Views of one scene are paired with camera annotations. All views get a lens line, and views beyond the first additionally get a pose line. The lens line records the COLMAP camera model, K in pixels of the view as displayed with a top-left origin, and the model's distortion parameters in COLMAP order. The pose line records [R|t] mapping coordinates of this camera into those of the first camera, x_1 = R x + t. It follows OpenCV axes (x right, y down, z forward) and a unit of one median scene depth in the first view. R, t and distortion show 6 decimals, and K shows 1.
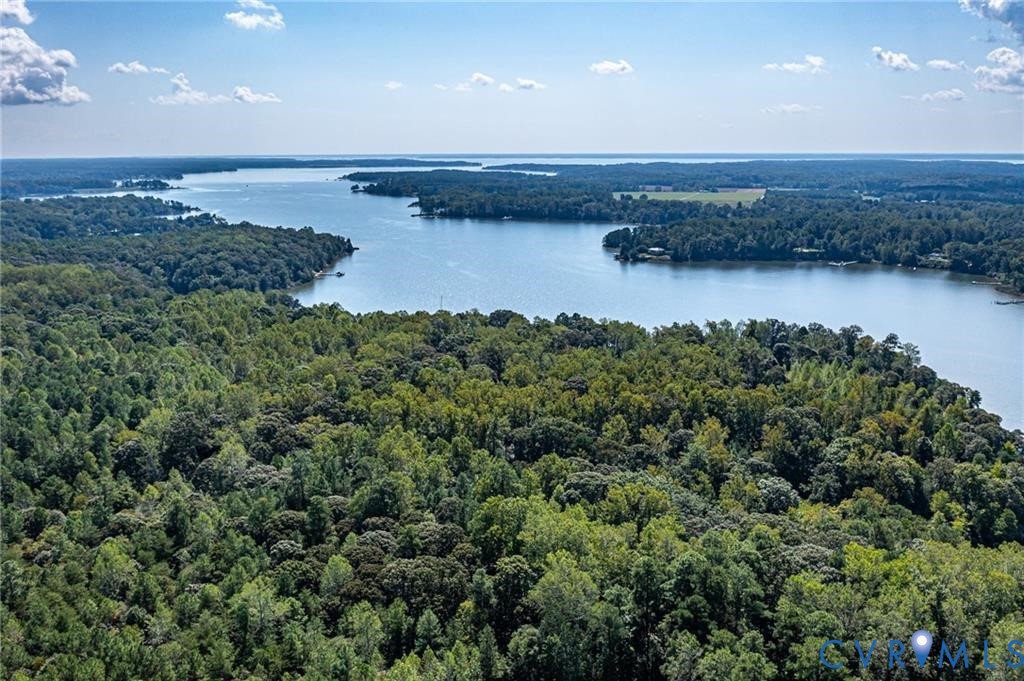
lens RADIAL K [[816.6, 0, 512.0], [0, 816.6, 340.5], [0, 0, 1]] dist [-0.014150, -0.000388]
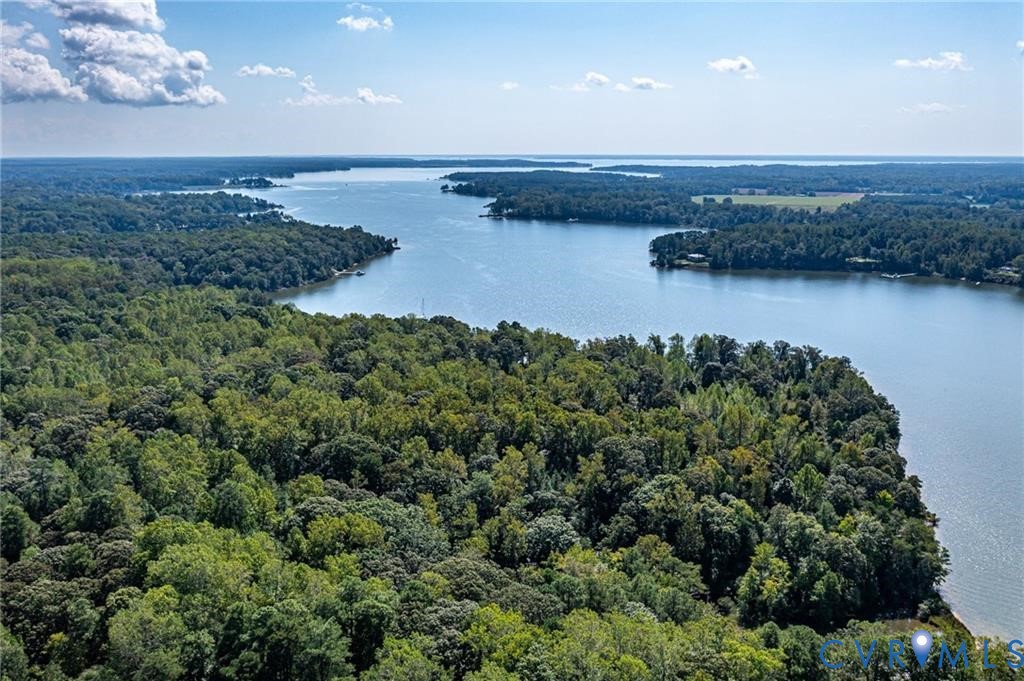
lens RADIAL K [[822.2, 0, 512.0], [0, 822.2, 340.5], [0, 0, 1]] dist [-0.016275, 0.006310]
pose [[0.989355, 0.036252, -0.140933, 0.086623], [-0.036572, 0.999331, 0.000319, -0.004897], [0.140851, 0.004839, 0.990019, 0.022292]]
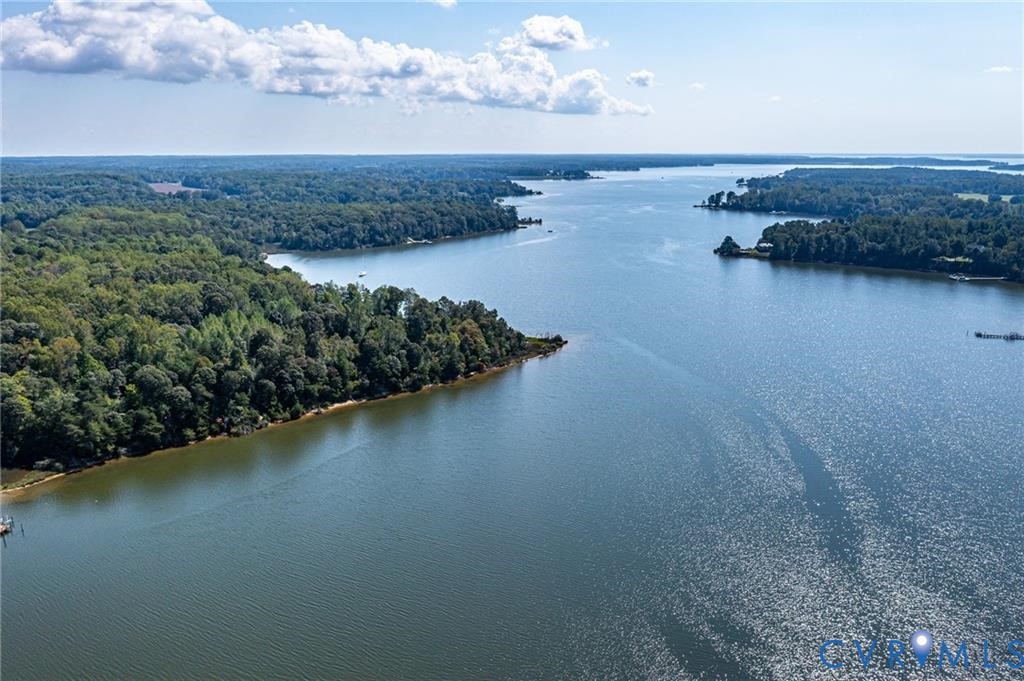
lens RADIAL K [[832.2, 0, 512.0], [0, 832.2, 340.5], [0, 0, 1]] dist [-0.019785, 0.000903]
pose [[0.805532, 0.134890, -0.576994, 0.404929], [-0.136220, 0.989821, 0.041226, -0.009311], [0.576682, 0.045389, 0.815707, 0.110531]]
